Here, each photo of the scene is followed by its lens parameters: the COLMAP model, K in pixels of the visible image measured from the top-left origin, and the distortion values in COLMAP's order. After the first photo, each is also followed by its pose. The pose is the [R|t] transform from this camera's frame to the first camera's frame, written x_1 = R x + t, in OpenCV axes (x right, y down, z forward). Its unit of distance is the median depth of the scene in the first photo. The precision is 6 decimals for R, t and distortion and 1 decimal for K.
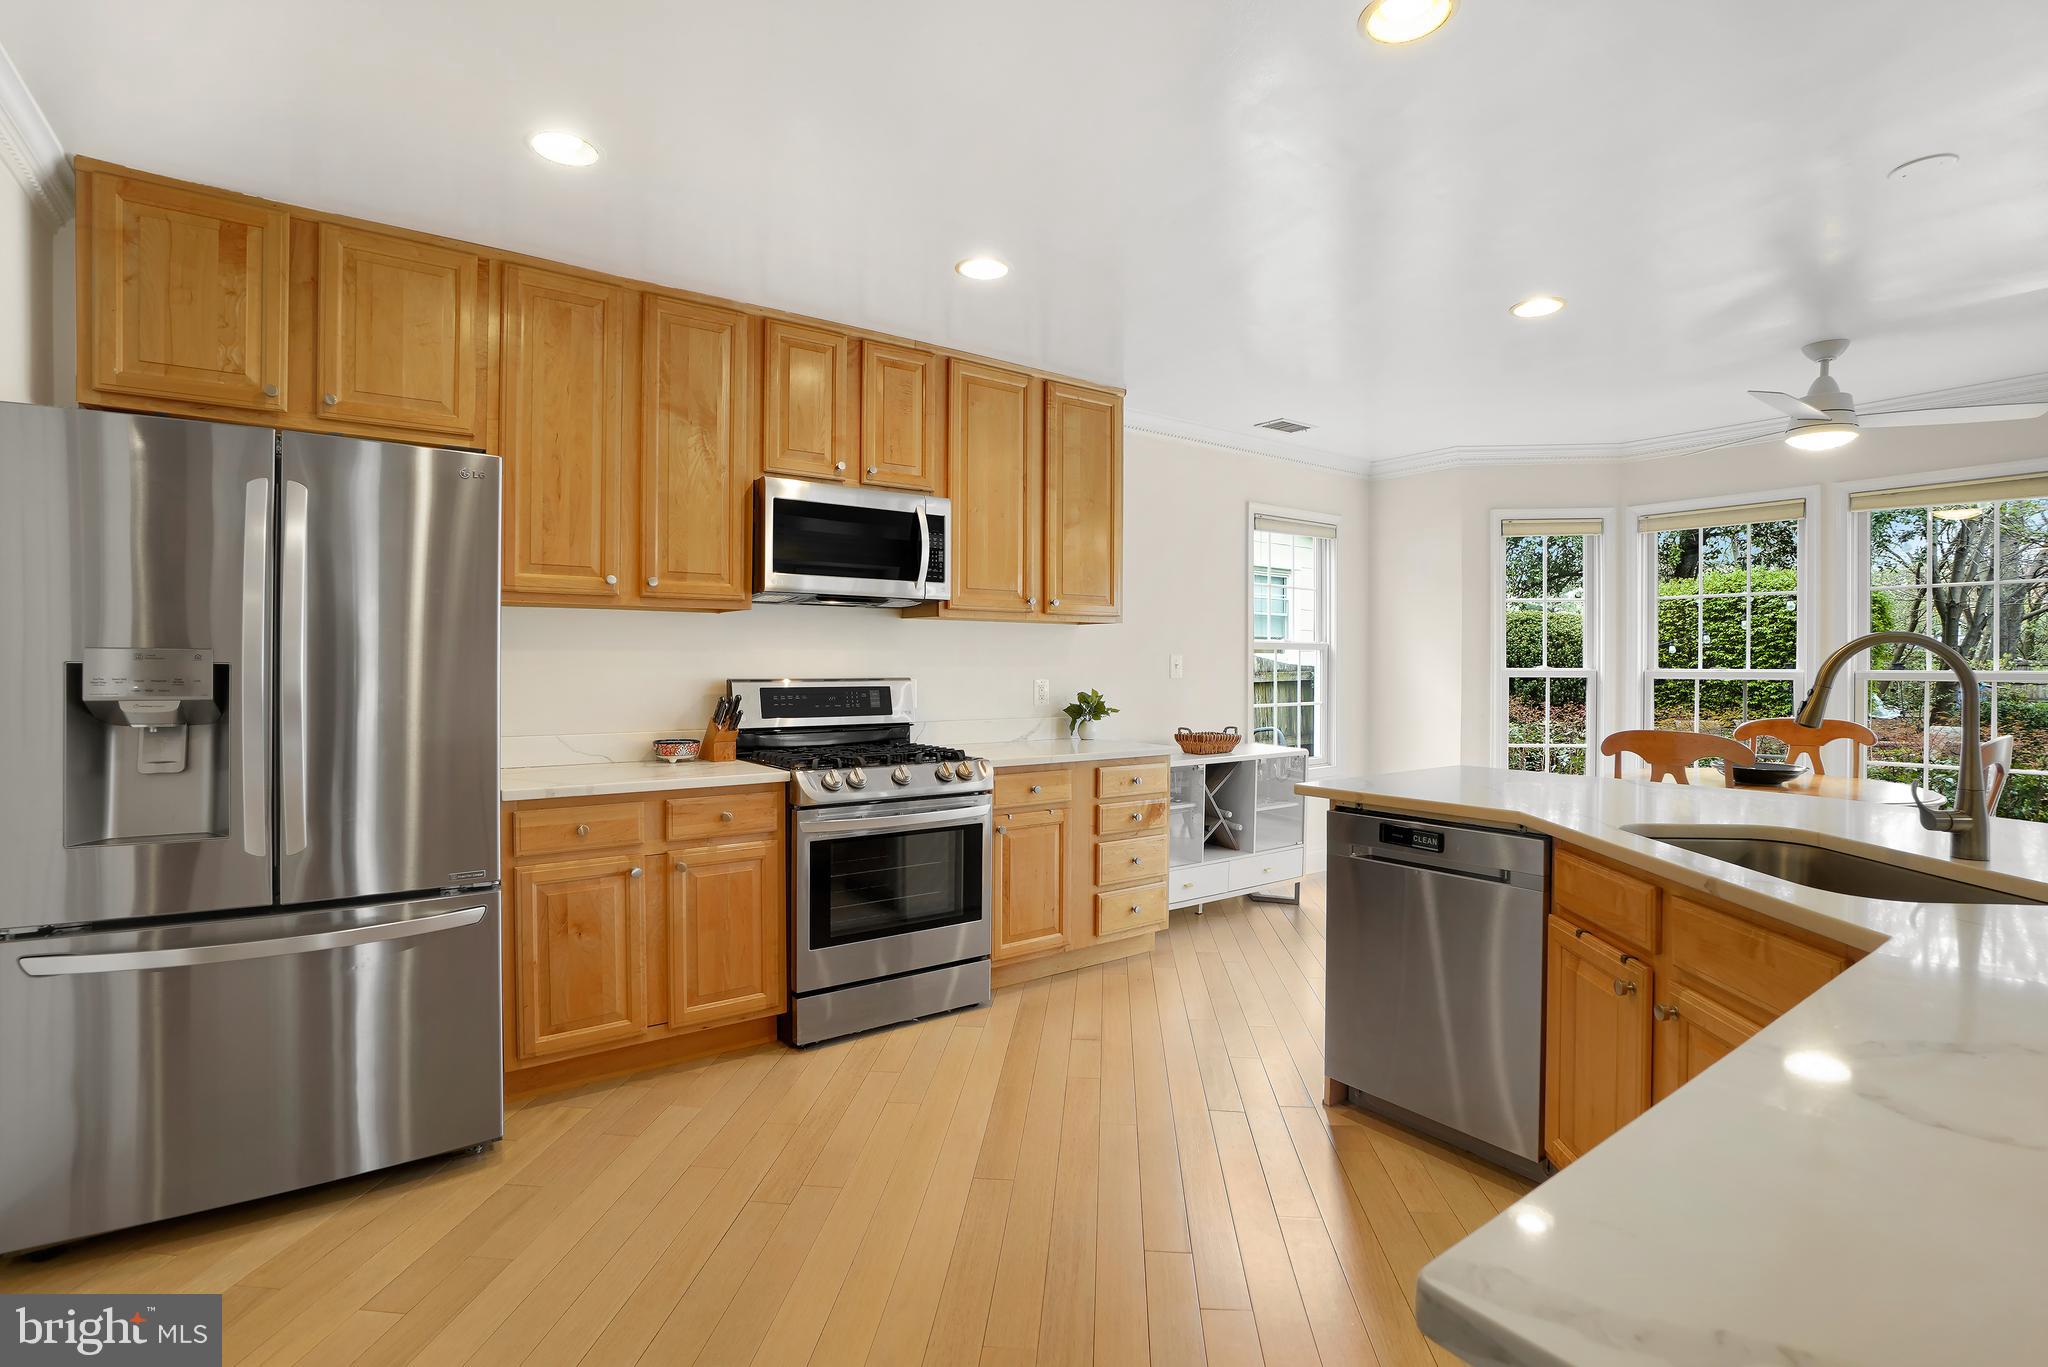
lens RADIAL K [[992.2, 0, 1037.0], [0, 992.2, 671.2], [0, 0, 1]] dist [-0.001259, -0.000021]
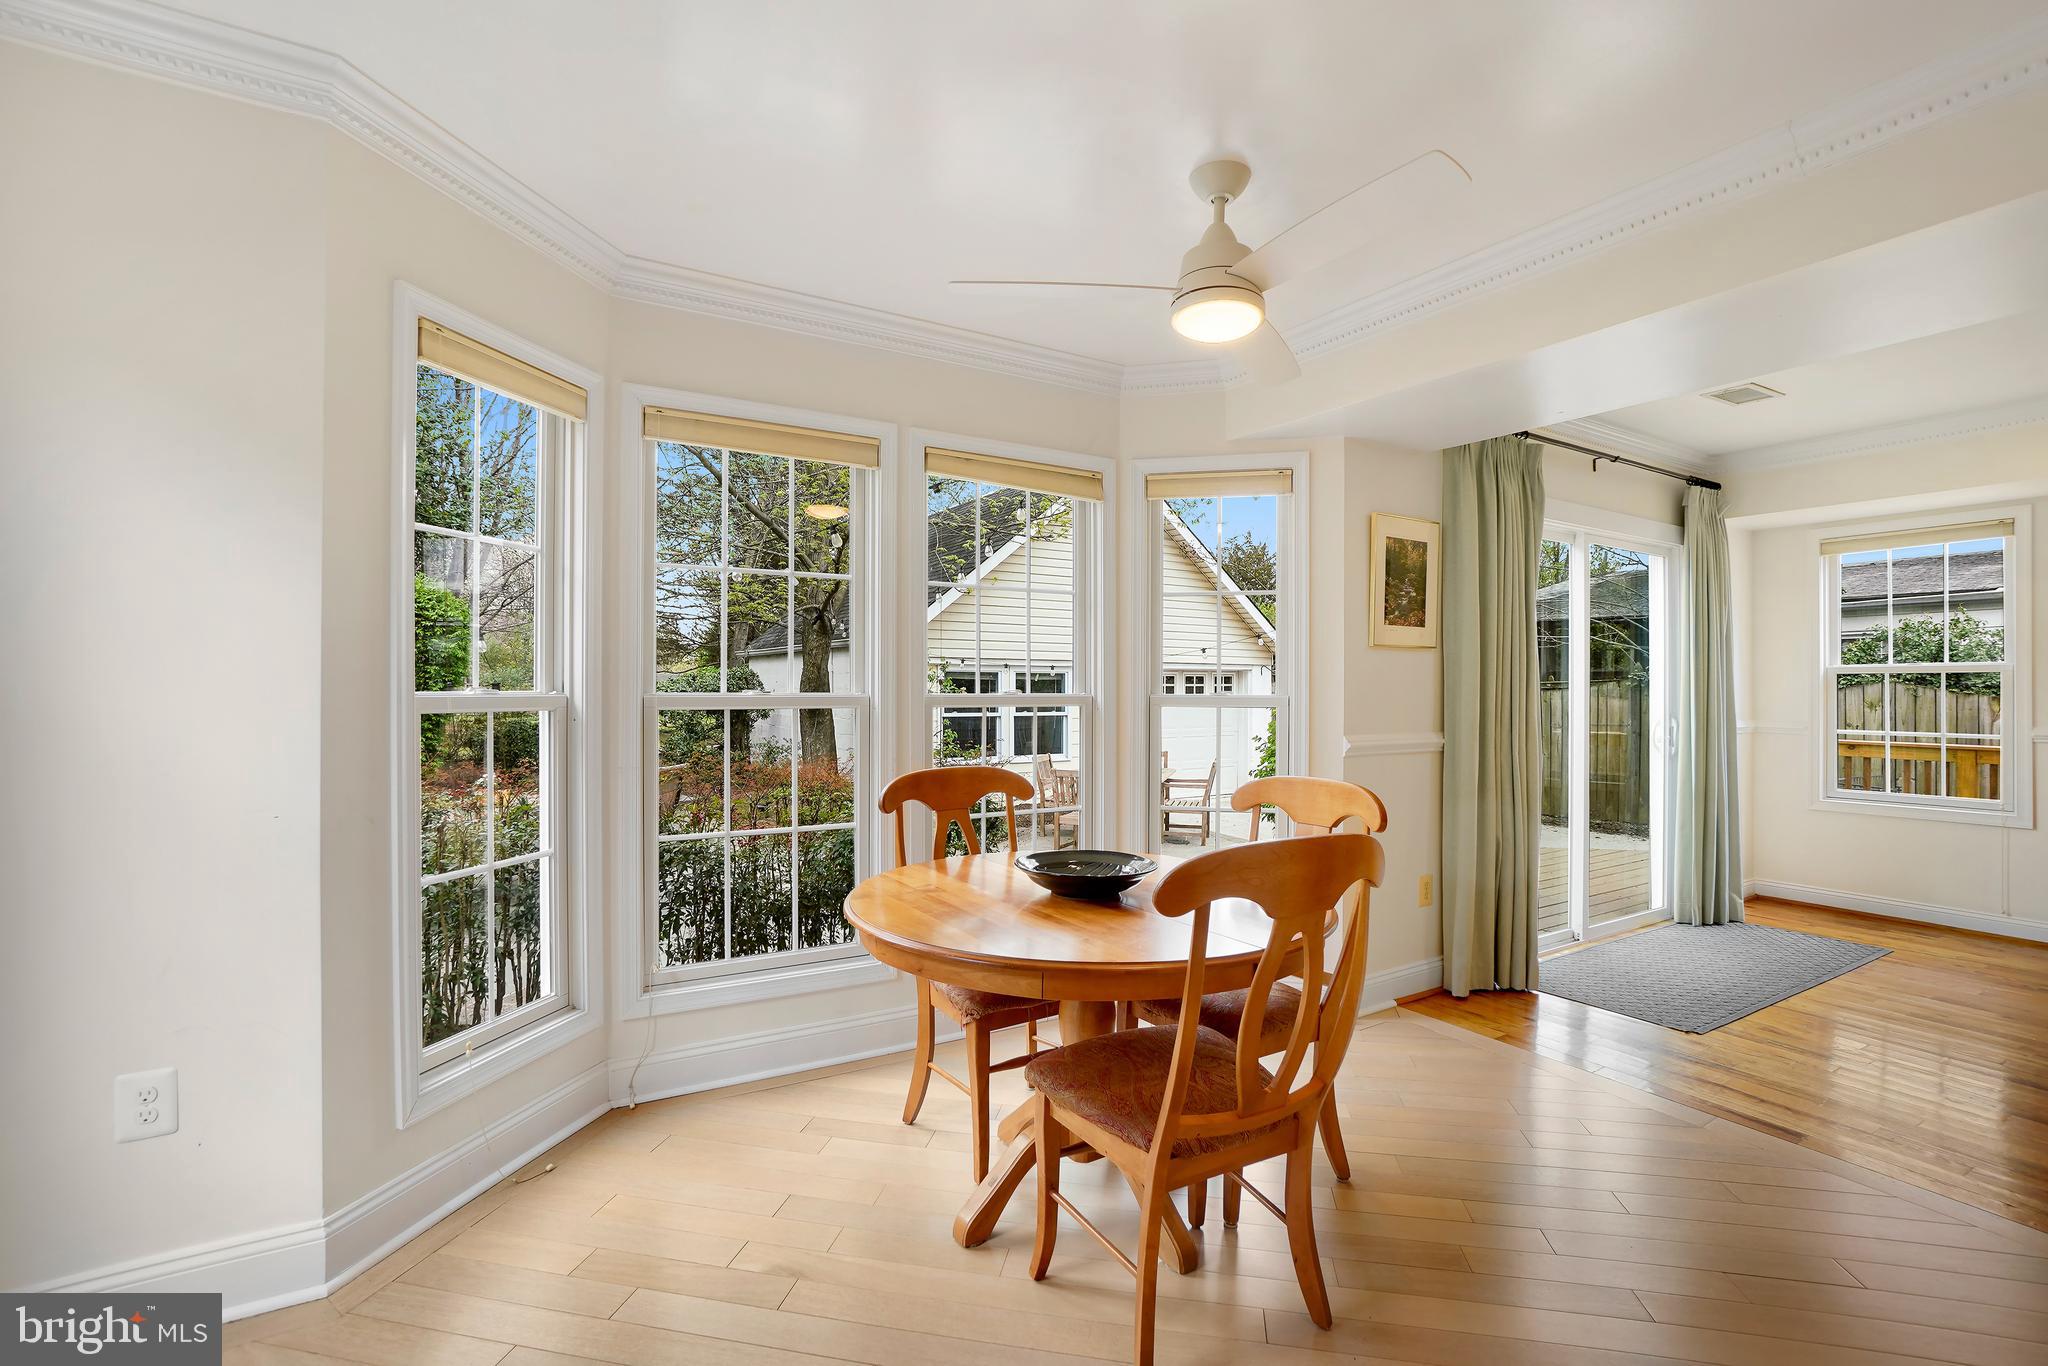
lens RADIAL K [[922.9, 0, 1037.6], [0, 922.9, 686.3], [0, 0, 1]] dist [-0.034822, 0.001093]
pose [[0.121737, 0.002489, 0.992559, 0.206554], [0.002031, 0.999994, -0.002757, -0.005149], [-0.992560, 0.002352, 0.121731, 1.017731]]
